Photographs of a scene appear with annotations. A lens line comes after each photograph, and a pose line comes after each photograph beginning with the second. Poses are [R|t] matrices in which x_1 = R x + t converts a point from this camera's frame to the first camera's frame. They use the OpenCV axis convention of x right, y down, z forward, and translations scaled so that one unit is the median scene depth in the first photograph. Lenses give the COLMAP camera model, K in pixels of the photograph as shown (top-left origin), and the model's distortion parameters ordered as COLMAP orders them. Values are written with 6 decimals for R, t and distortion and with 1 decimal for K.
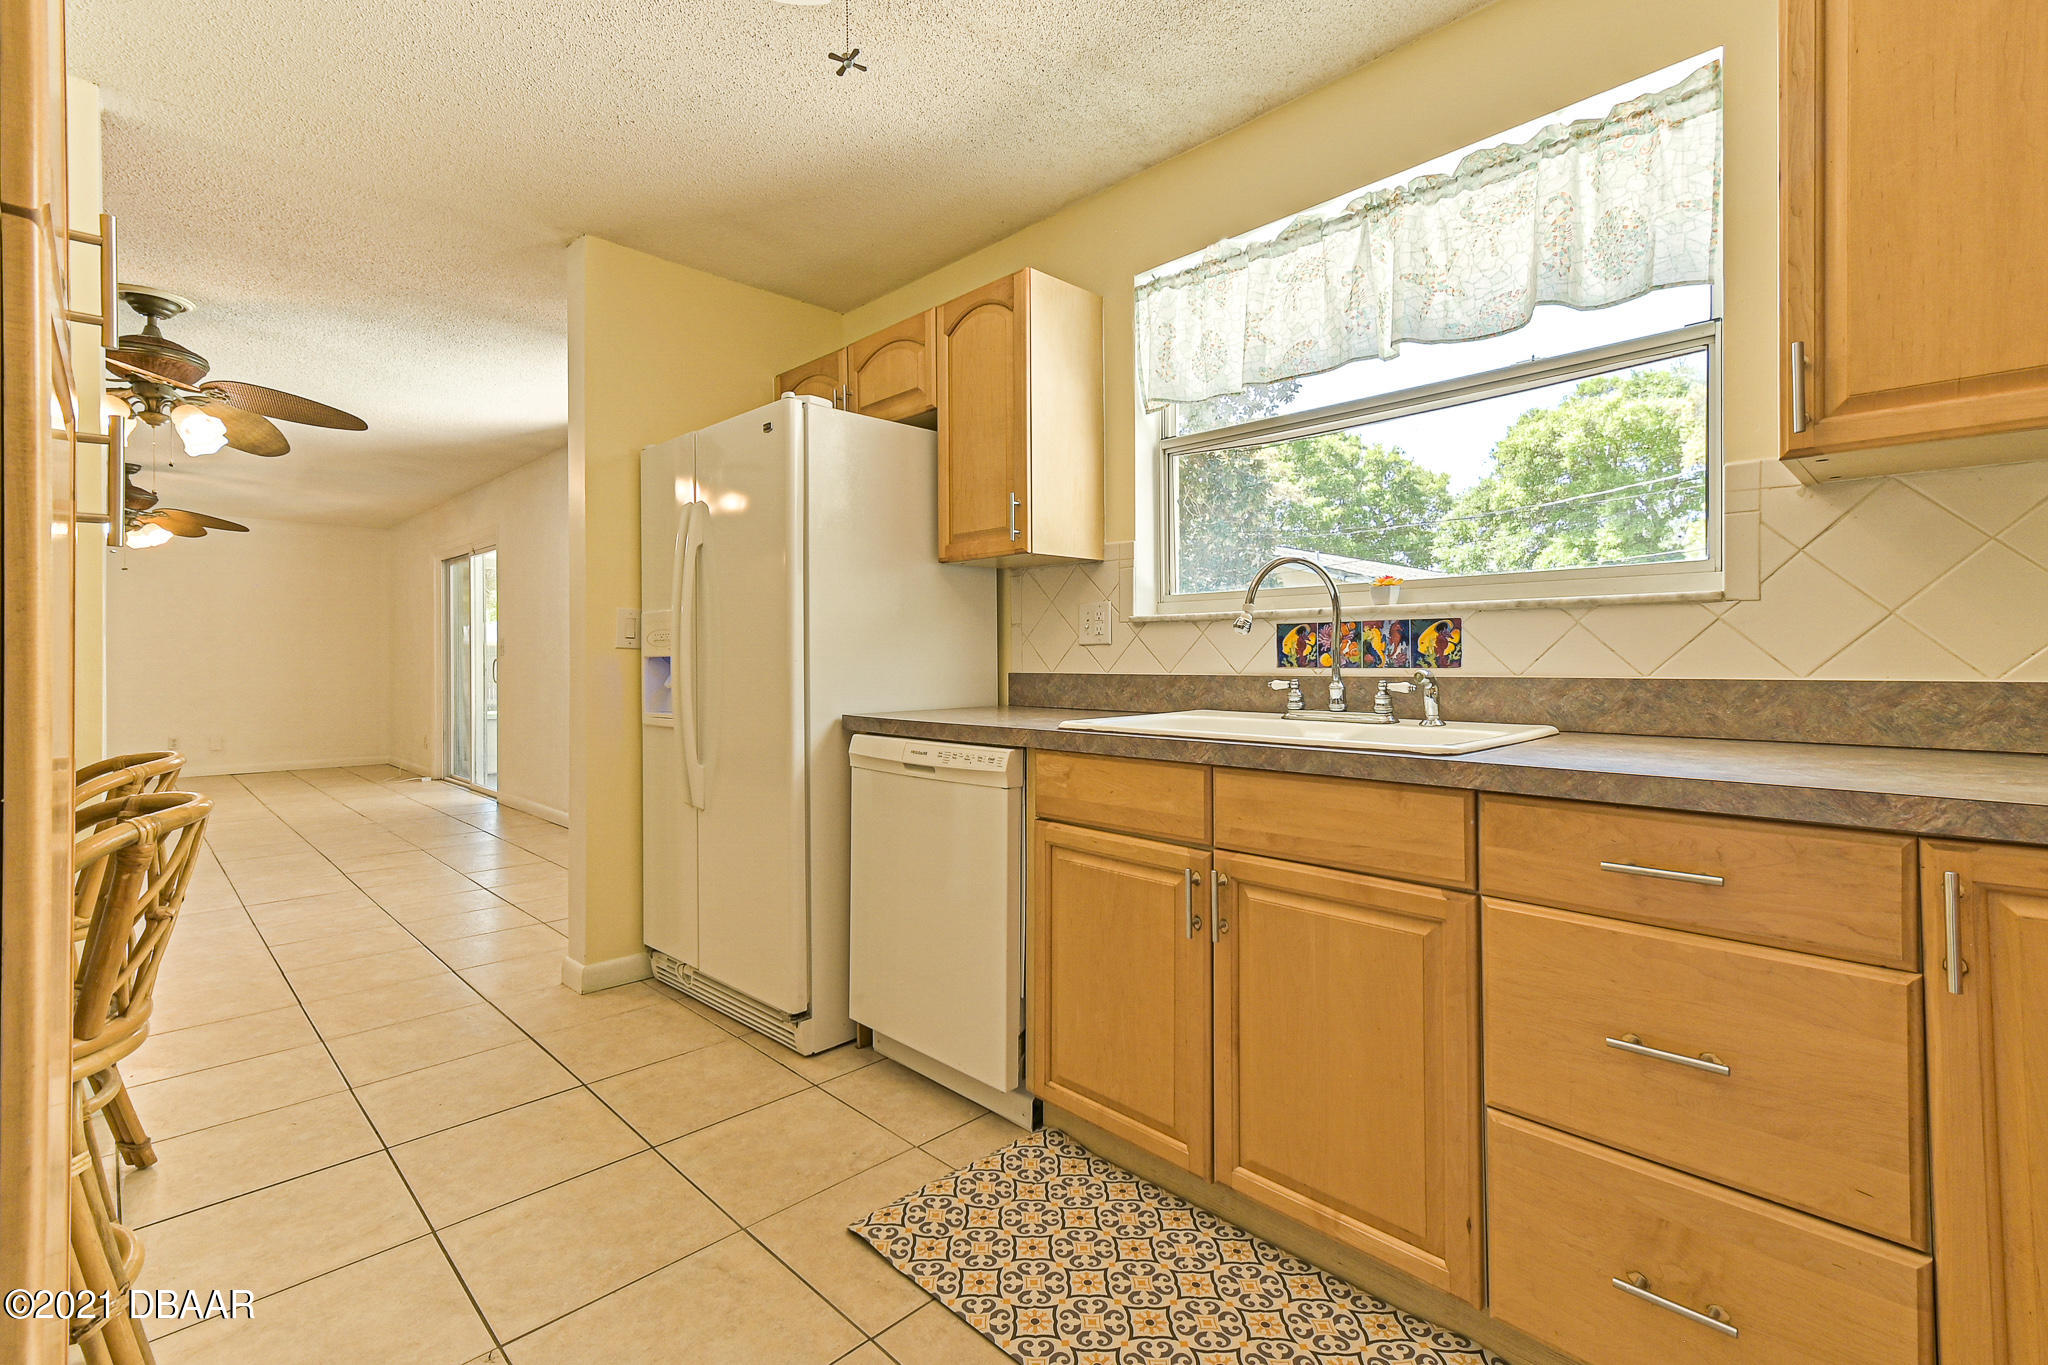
lens RADIAL K [[914.3, 0, 1009.9], [0, 914.3, 655.4], [0, 0, 1]] dist [0.015167, -0.000810]
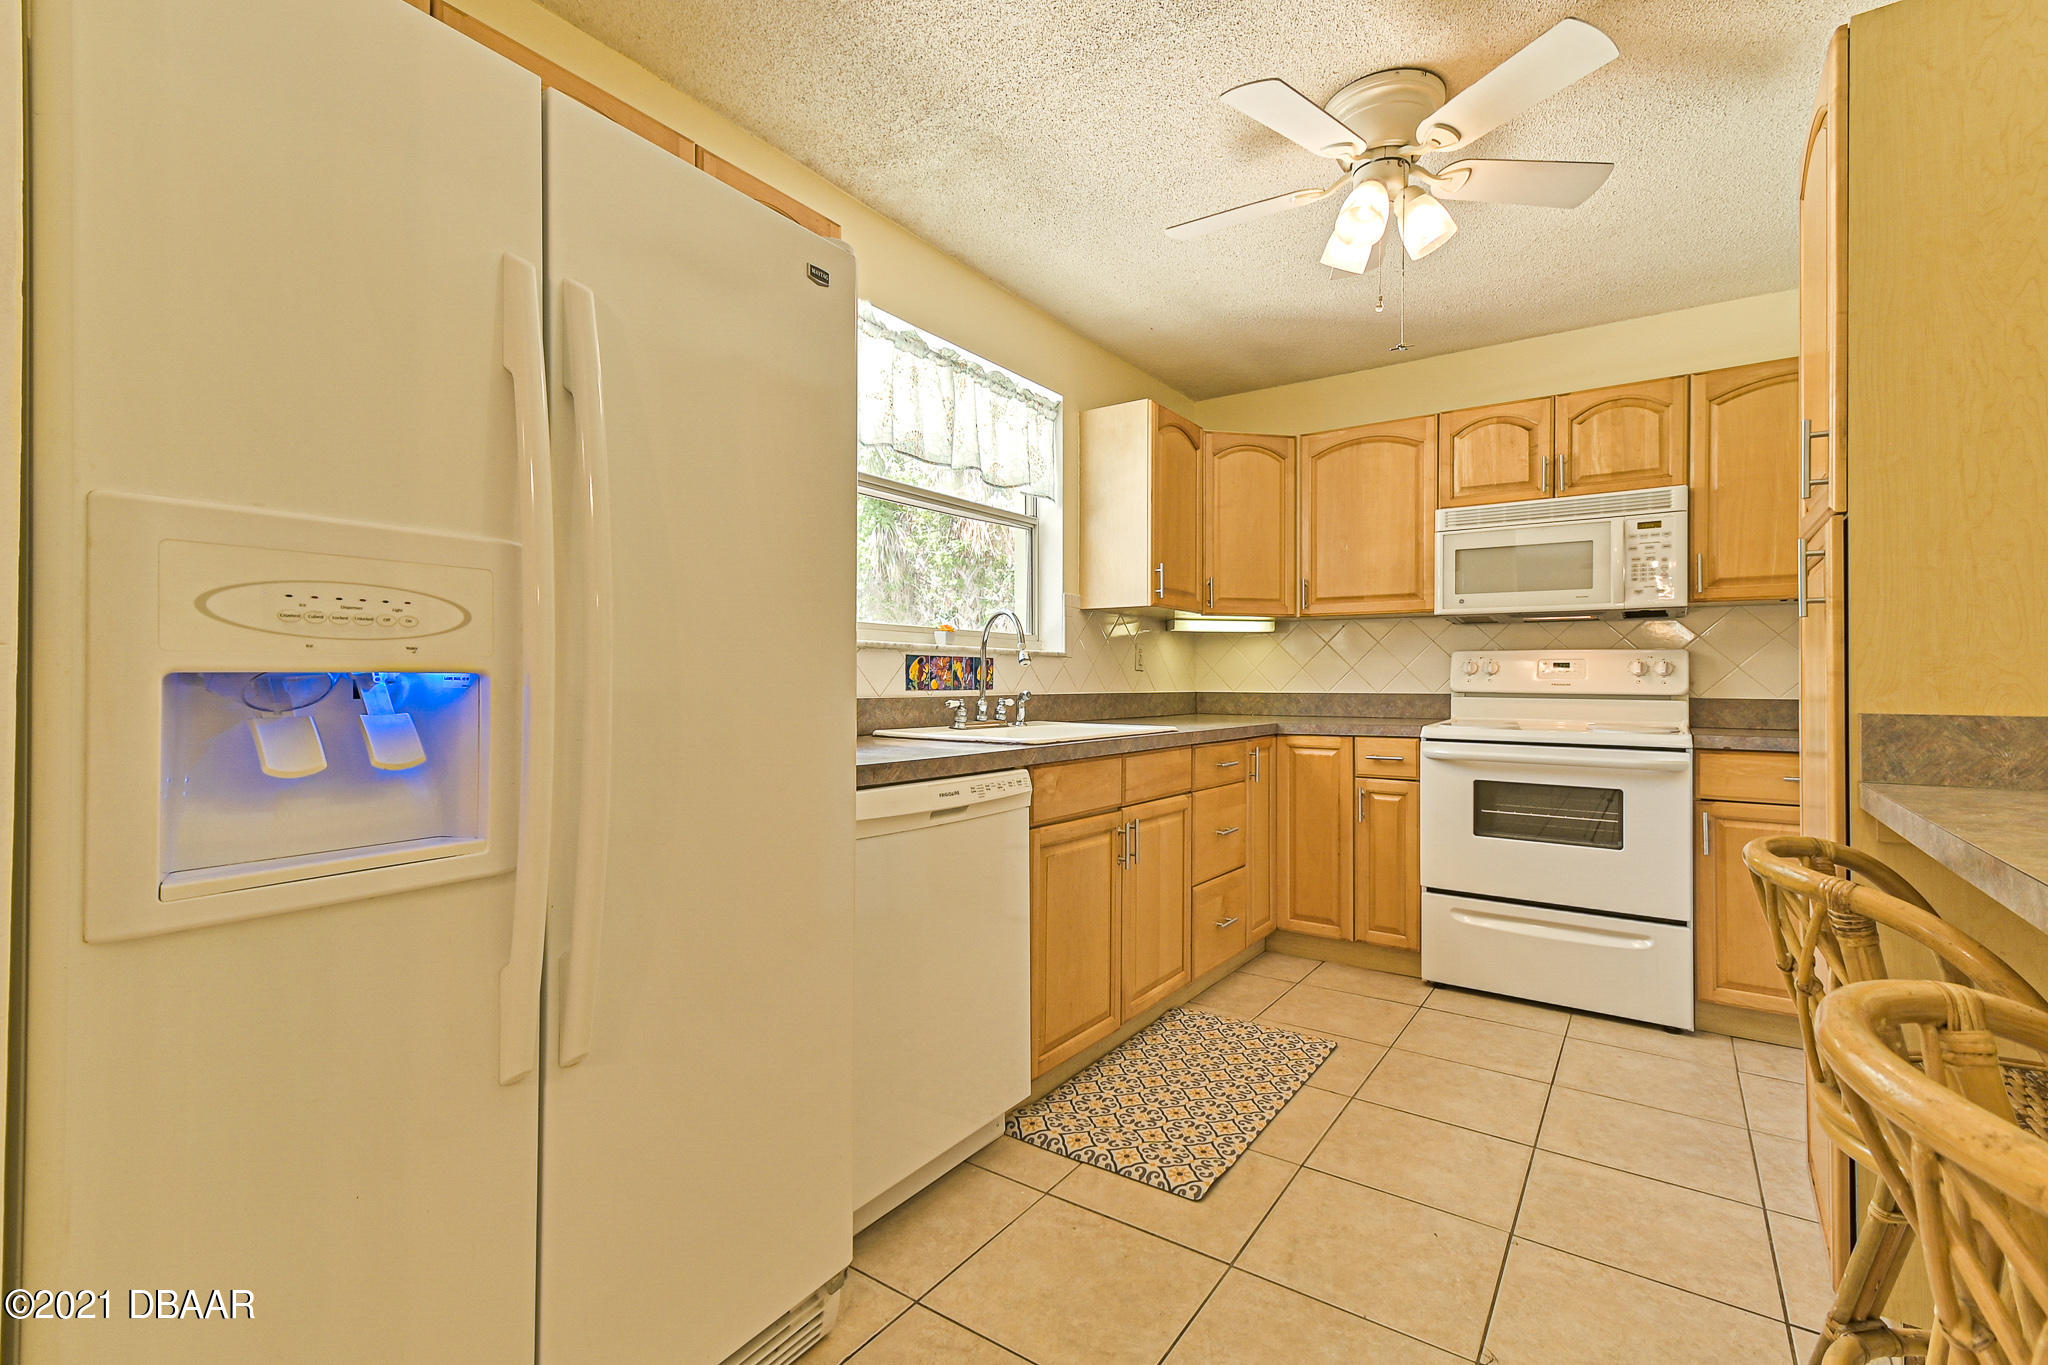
lens RADIAL K [[914.3, 0, 1037.9], [0, 914.3, 672.5], [0, 0, 1]] dist [0.015167, -0.000810]
pose [[-0.198755, 0.012380, 0.979971, -1.014336], [-0.008491, 0.999861, -0.014353, 0.005986], [-0.980013, -0.011174, -0.198622, 1.169061]]
